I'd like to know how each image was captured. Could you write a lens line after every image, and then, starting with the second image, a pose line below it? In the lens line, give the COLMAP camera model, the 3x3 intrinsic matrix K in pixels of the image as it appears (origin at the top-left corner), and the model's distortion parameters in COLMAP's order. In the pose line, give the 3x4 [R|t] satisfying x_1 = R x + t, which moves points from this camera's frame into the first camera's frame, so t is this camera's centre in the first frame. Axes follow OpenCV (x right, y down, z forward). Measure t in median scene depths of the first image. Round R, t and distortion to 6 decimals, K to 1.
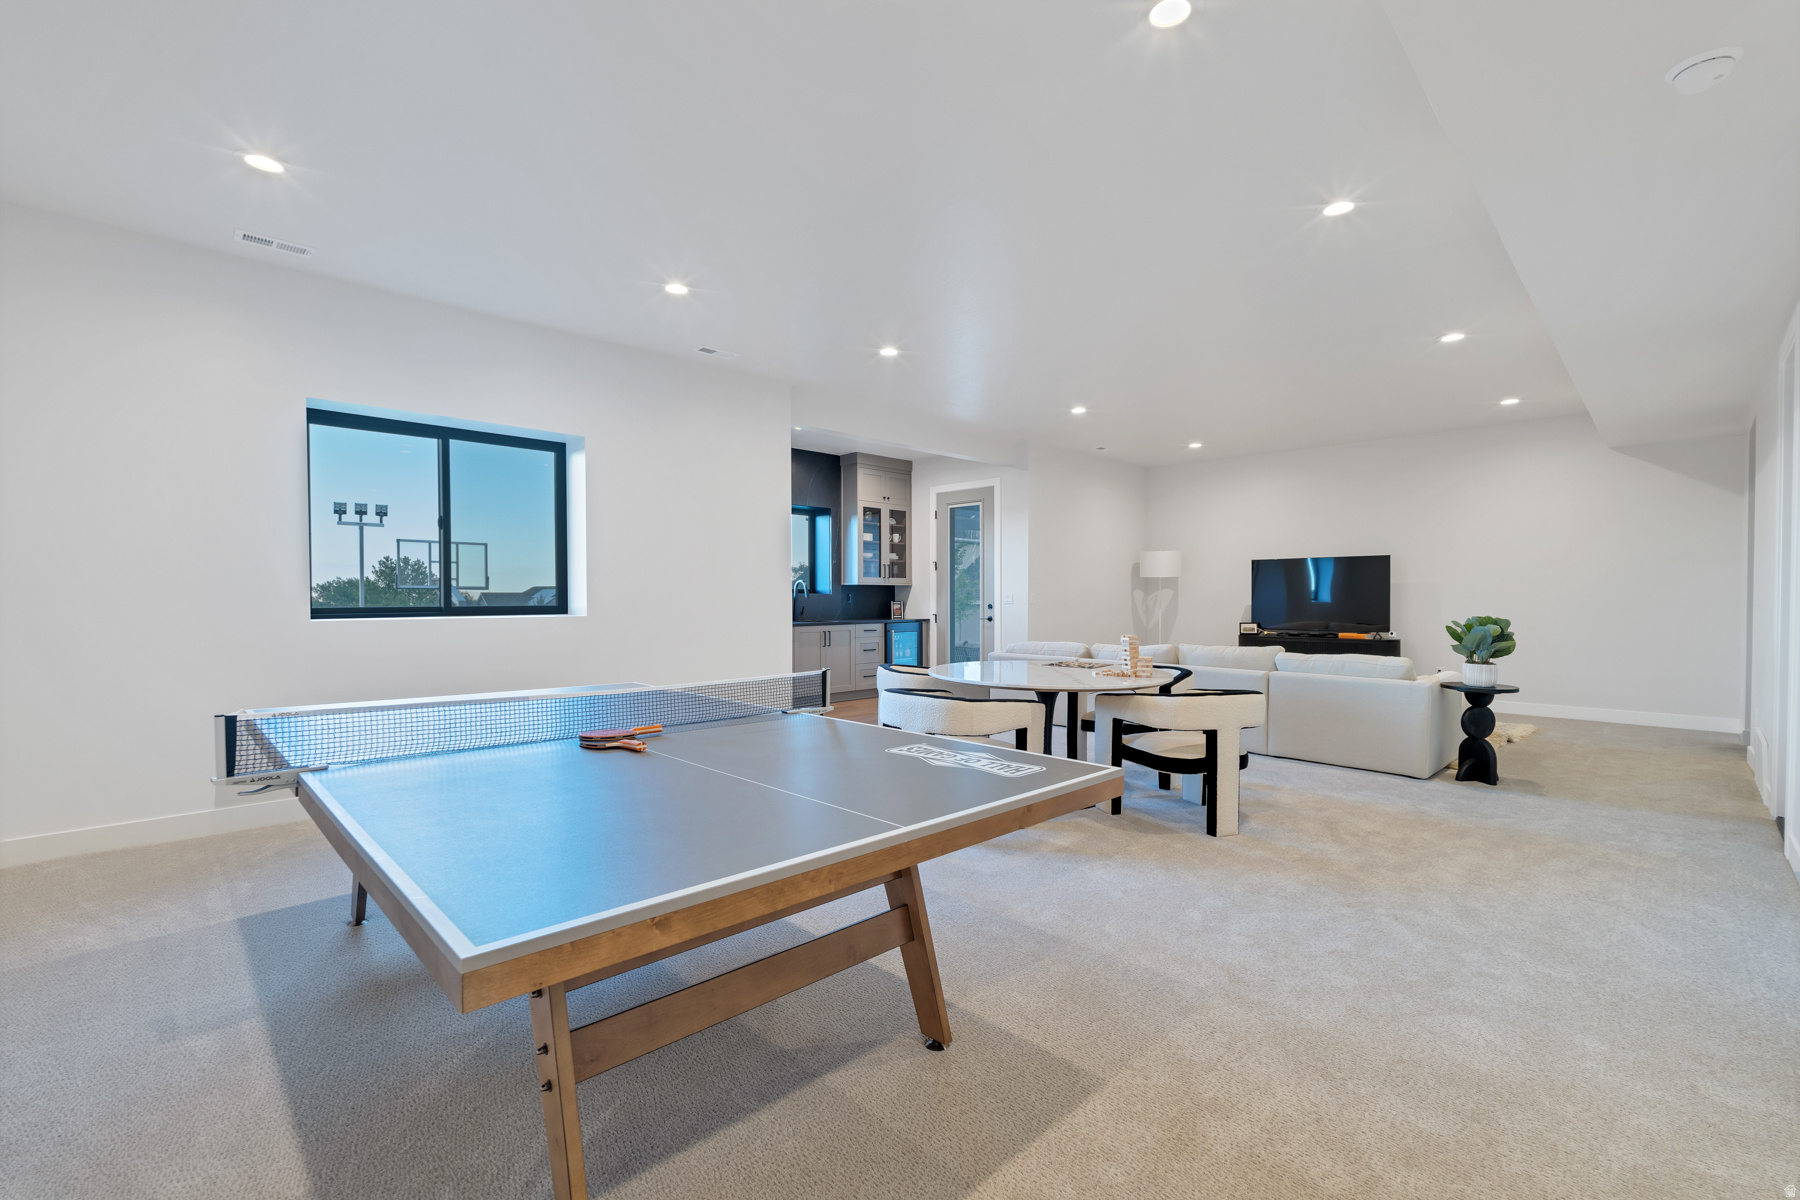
lens RADIAL K [[778.2, 0, 894.7], [0, 778.2, 607.4], [0, 0, 1]] dist [0.000655, -0.000361]
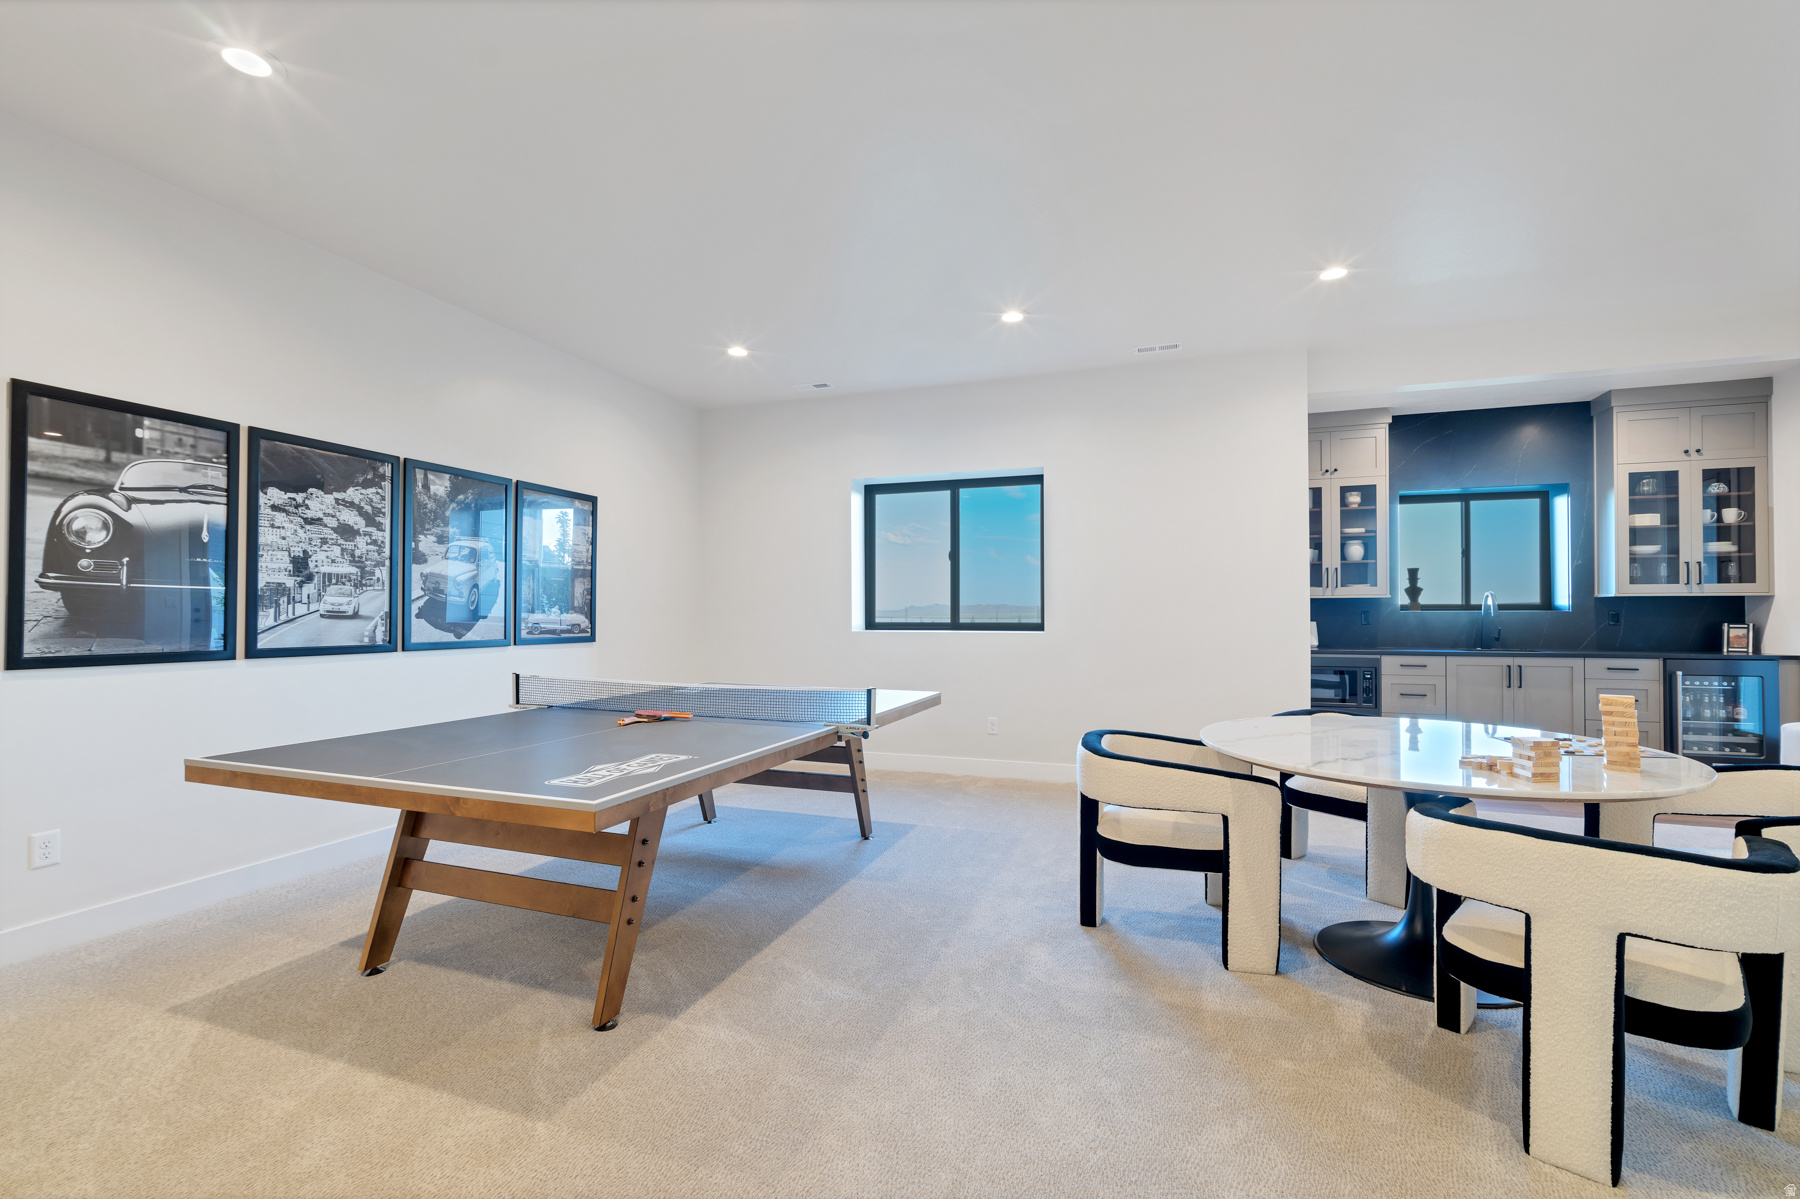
lens RADIAL K [[778.2, 0, 908.4], [0, 778.2, 611.8], [0, 0, 1]] dist [0.000655, -0.000361]
pose [[0.440470, -0.002980, -0.897762, 0.268330], [-0.013659, 0.999856, -0.010020, -0.002480], [0.897663, 0.016676, 0.440366, 0.197206]]
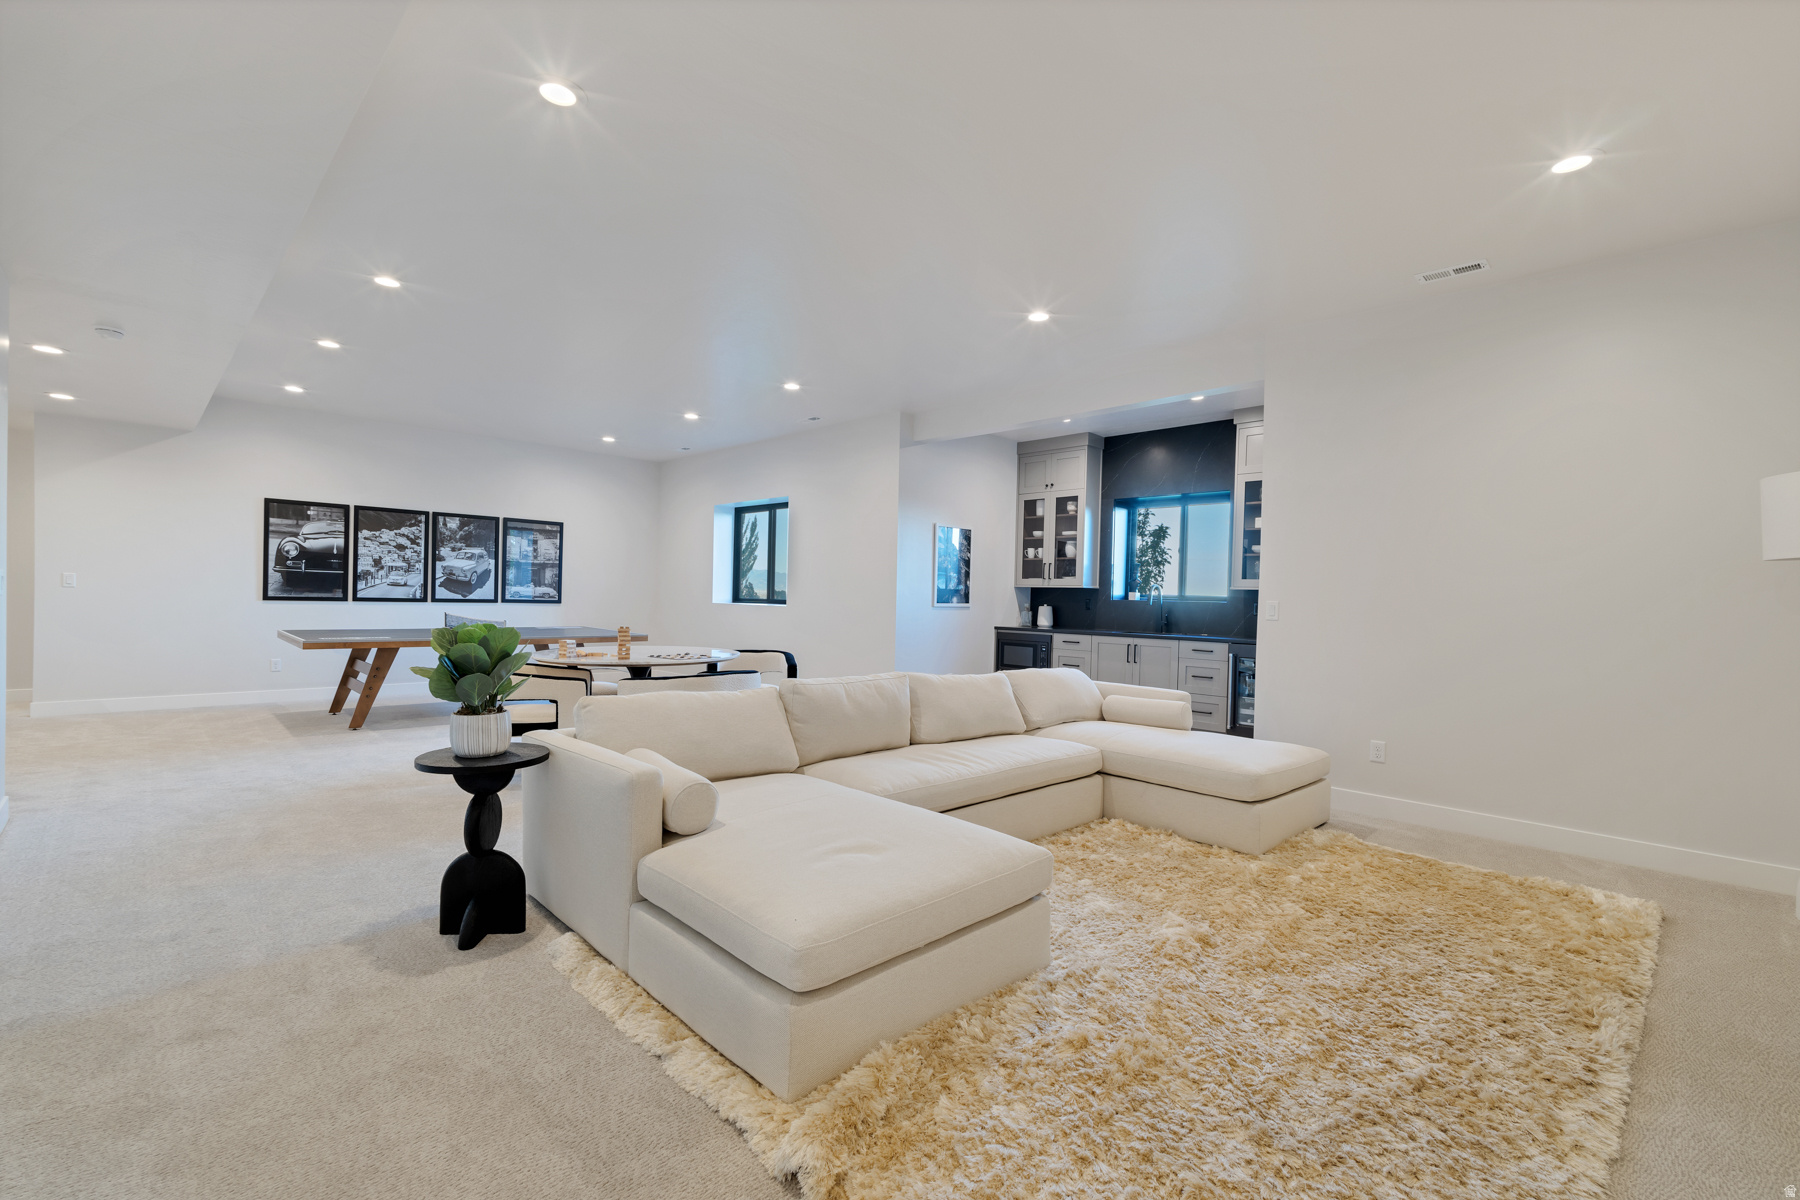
lens RADIAL K [[778.2, 0, 906.7], [0, 778.2, 608.8], [0, 0, 1]] dist [0.000655, -0.000361]
pose [[0.018324, 0.015488, -0.999712, 0.605558], [-0.040349, 0.999077, 0.014738, -0.008167], [0.999018, 0.040067, 0.018932, 0.584100]]
